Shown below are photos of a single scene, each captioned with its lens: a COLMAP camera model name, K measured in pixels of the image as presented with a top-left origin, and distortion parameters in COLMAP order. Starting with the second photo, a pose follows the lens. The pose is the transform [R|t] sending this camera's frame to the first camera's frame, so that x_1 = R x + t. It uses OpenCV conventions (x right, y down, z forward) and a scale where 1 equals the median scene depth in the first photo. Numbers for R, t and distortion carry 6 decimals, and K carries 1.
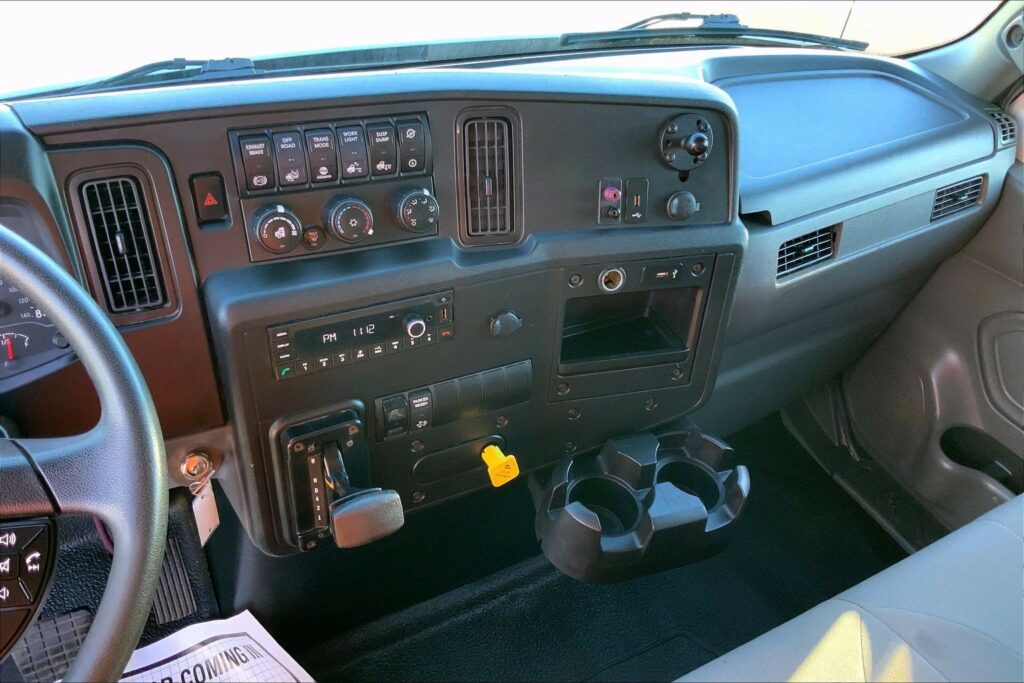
lens RADIAL K [[844.8, 0, 514.1], [0, 844.8, 344.7], [0, 0, 1]] dist [0.092213, -0.168657]
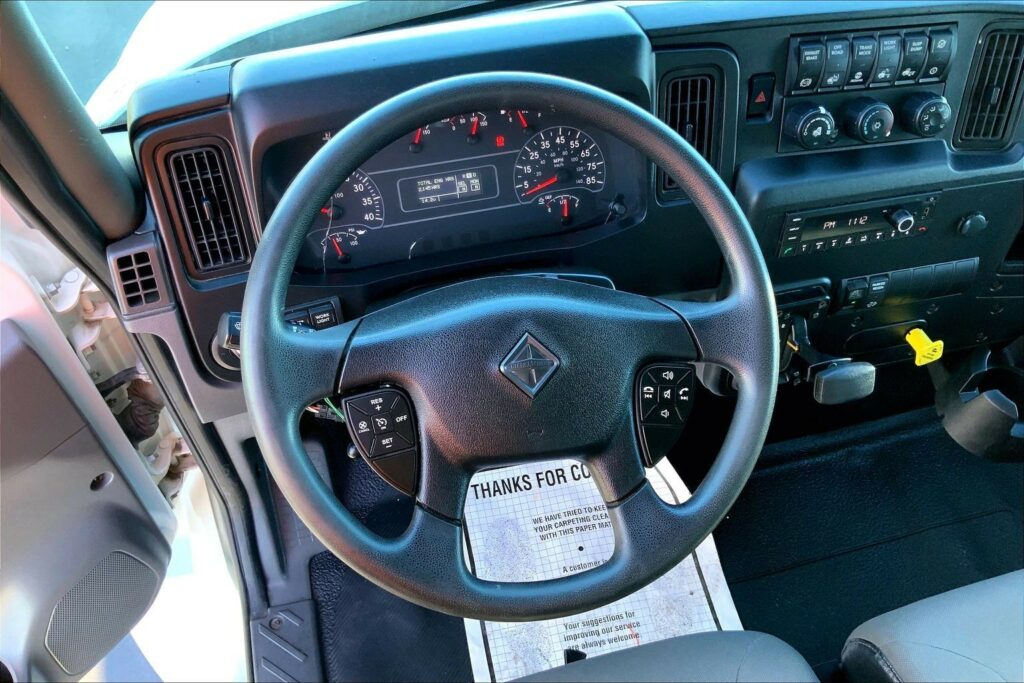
lens RADIAL K [[844.8, 0, 513.3], [0, 844.8, 339.3], [0, 0, 1]] dist [0.092213, -0.168657]
pose [[0.970696, 0.140278, -0.195119, -0.327042], [-0.099272, 0.973500, 0.206014, -0.045098], [0.218848, -0.180608, 0.958899, -0.188626]]
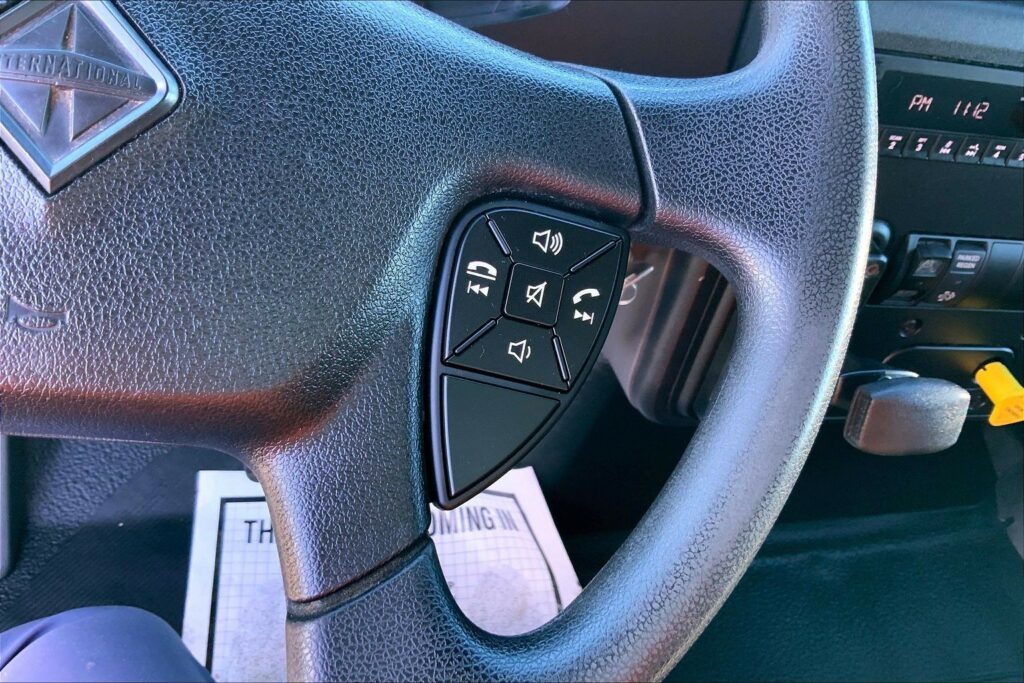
lens RADIAL K [[844.8, 0, 515.4], [0, 844.8, 336.0], [0, 0, 1]] dist [0.092213, -0.168657]
pose [[0.946859, 0.293908, -0.130675, -0.303816], [-0.279358, 0.952809, 0.118806, 0.129133], [0.159426, -0.075987, 0.984281, 0.313080]]
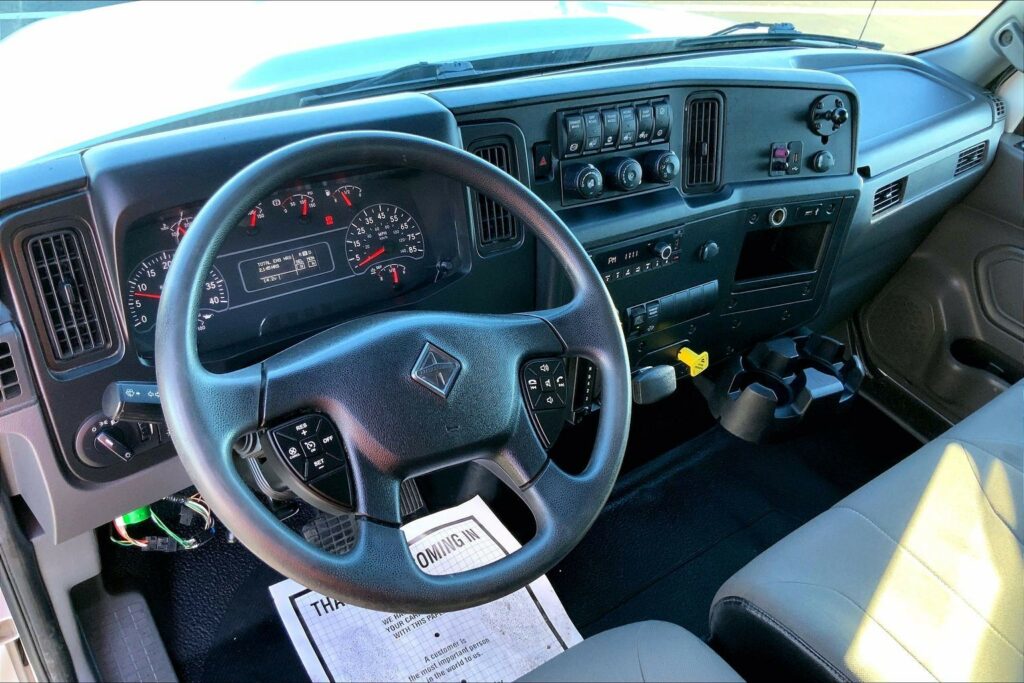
lens RADIAL K [[844.8, 0, 510.8], [0, 844.8, 338.3], [0, 0, 1]] dist [0.092213, -0.168657]
pose [[0.990548, -0.052260, 0.126824, -0.480659], [0.053672, 0.998529, -0.007734, 0.103499], [-0.126234, 0.014467, 0.991895, -0.299489]]
